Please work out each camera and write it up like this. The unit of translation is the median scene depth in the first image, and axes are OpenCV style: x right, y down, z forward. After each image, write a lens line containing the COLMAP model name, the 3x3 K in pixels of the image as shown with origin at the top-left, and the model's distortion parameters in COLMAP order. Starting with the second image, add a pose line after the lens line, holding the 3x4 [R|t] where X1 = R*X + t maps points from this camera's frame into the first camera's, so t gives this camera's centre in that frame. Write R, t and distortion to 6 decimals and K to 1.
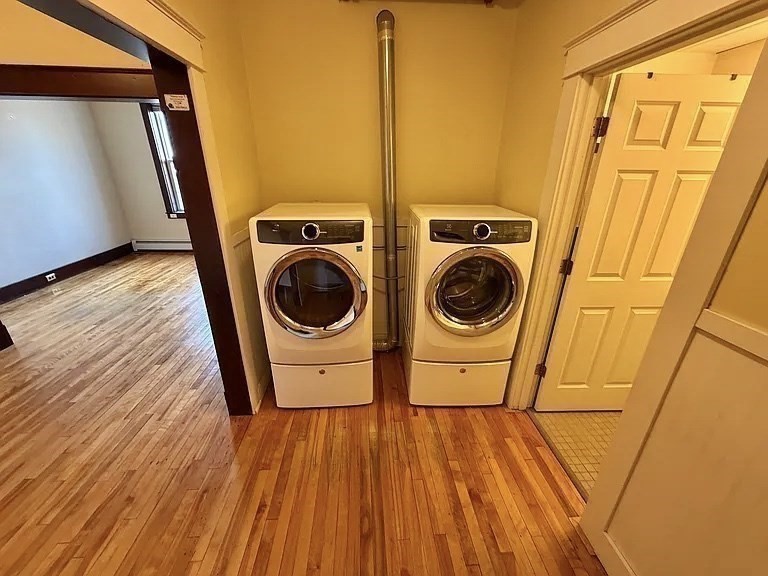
lens RADIAL K [[306.4, 0, 384.0], [0, 306.4, 288.0], [0, 0, 1]] dist [0.002296, 0.000087]
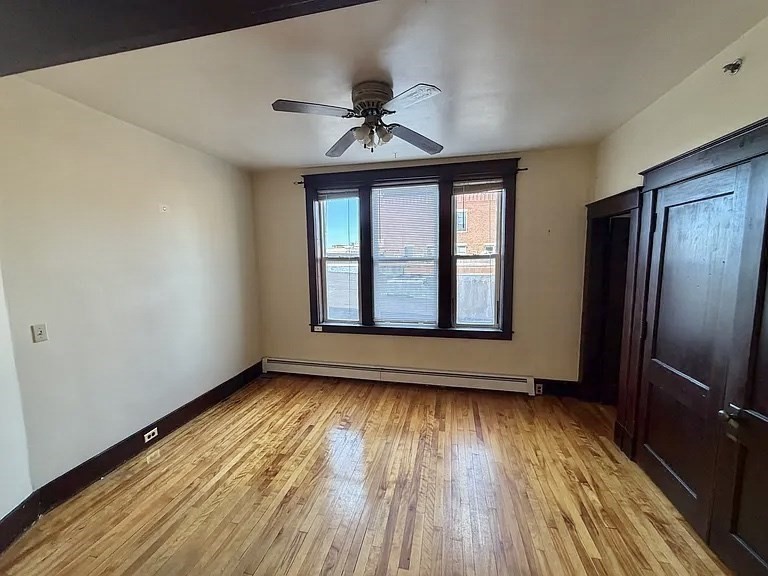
lens RADIAL K [[306.4, 0, 384.0], [0, 306.4, 288.0], [0, 0, 1]] dist [0.002296, 0.000087]
pose [[0.961520, 0.005710, -0.274674, -0.451013], [-0.081097, 0.961133, -0.263906, -0.198644], [0.262491, 0.276026, 0.924612, 0.458448]]
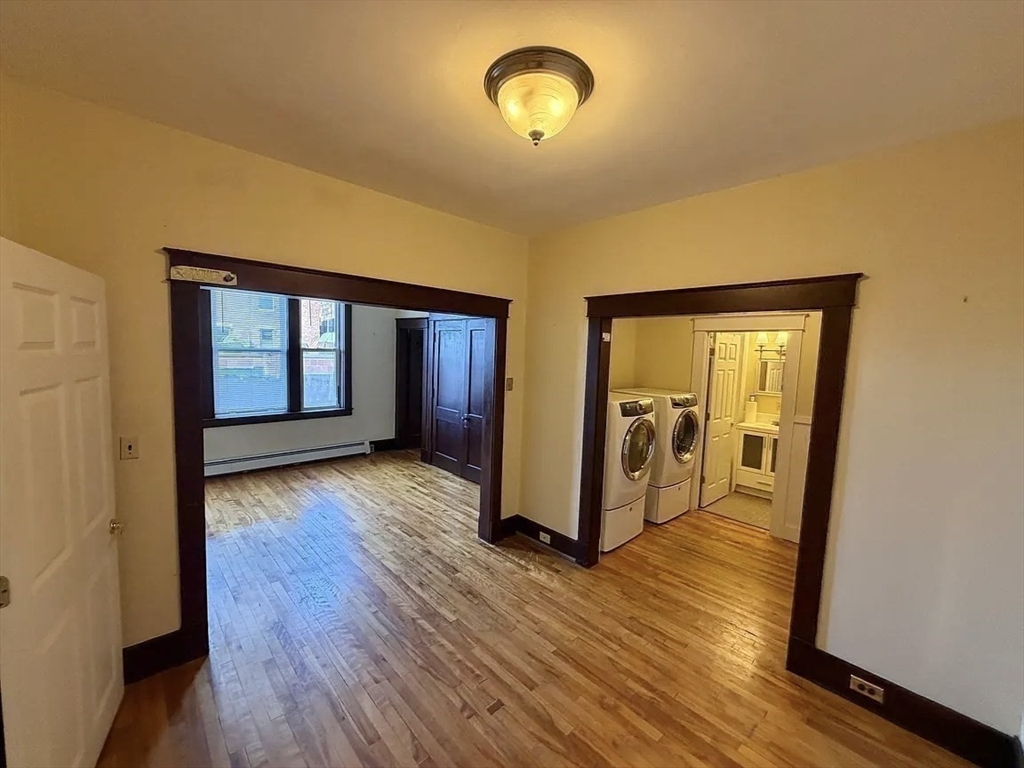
lens RADIAL K [[408.5, 0, 512.0], [0, 408.5, 384.0], [0, 0, 1]] dist [0.002296, 0.000087]
pose [[0.765207, -0.038919, 0.642607, -0.841992], [0.213124, 0.957202, -0.195813, -0.009182], [-0.607484, 0.286793, 0.740752, -0.095043]]
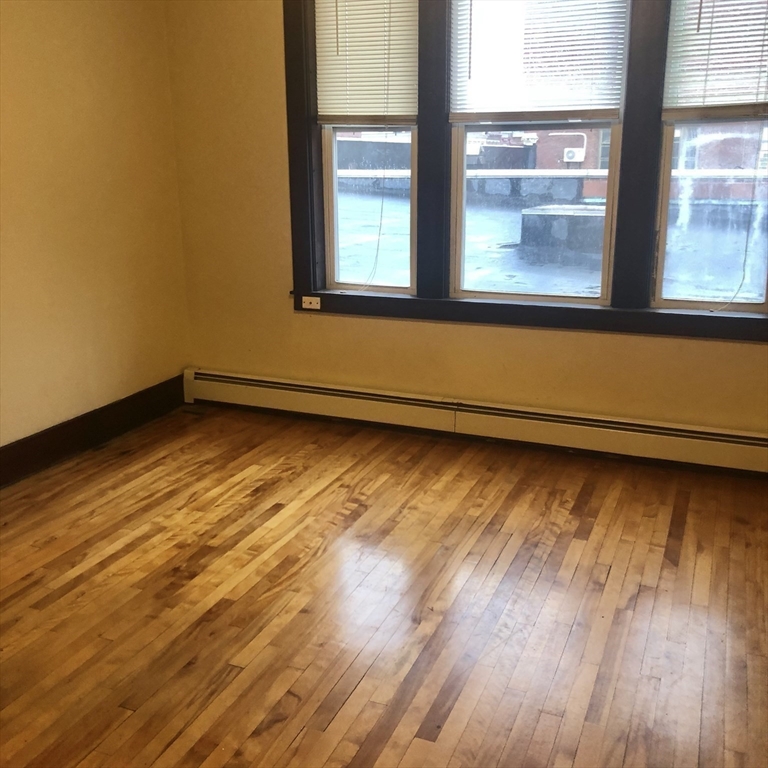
lens RADIAL K [[839.1, 0, 384.0], [0, 839.1, 384.0], [0, 0, 1]] dist [0.145121, -0.477124]
pose [[0.897316, 0.100325, -0.429836, -0.353315], [-0.152111, 0.984459, -0.087768, -0.128324], [0.414350, 0.144138, 0.898631, 0.411788]]
